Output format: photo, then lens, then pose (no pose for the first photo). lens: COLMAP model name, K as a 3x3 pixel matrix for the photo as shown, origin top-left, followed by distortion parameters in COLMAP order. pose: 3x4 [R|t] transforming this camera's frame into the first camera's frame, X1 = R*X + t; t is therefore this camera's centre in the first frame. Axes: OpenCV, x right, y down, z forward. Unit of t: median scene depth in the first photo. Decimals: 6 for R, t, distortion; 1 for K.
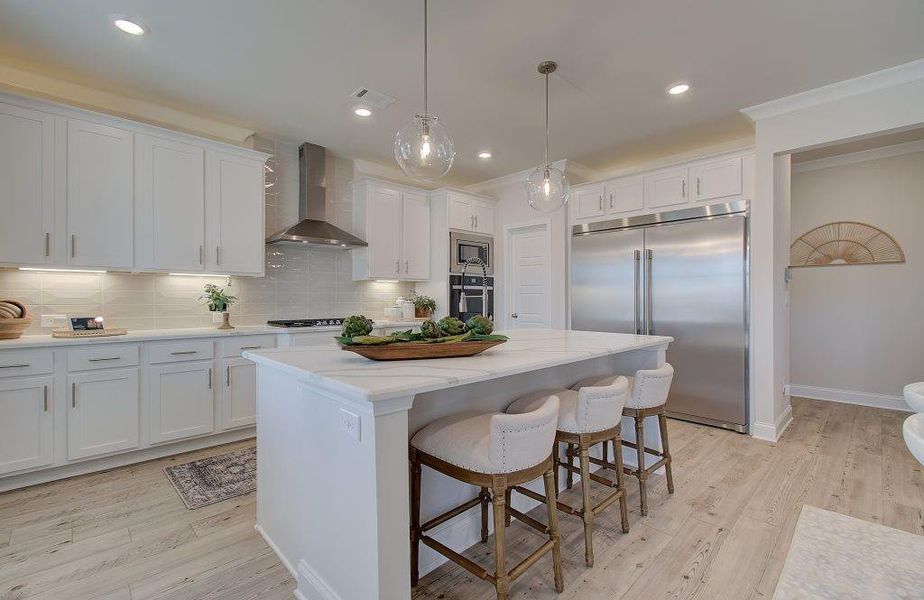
lens RADIAL K [[404.2, 0, 456.3], [0, 404.2, 300.2], [0, 0, 1]] dist [0.000010, 0.000224]
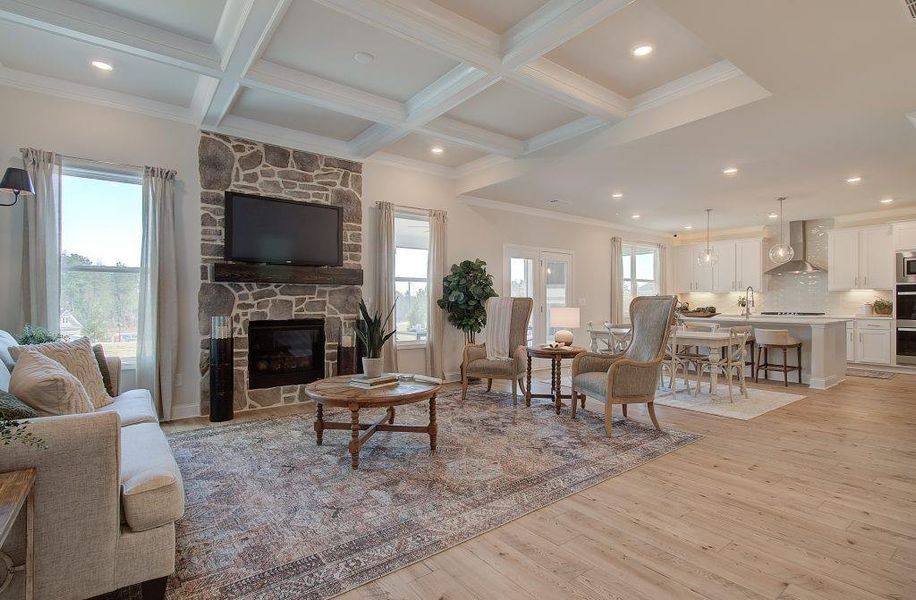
lens RADIAL K [[435.7, 0, 463.4], [0, 435.7, 299.0], [0, 0, 1]] dist [0.012353, -0.008540]
pose [[-0.124054, -0.004267, -0.992266, 2.257987], [-0.006845, 0.999971, -0.003445, 0.001106], [0.992252, 0.006365, -0.124080, -0.364302]]
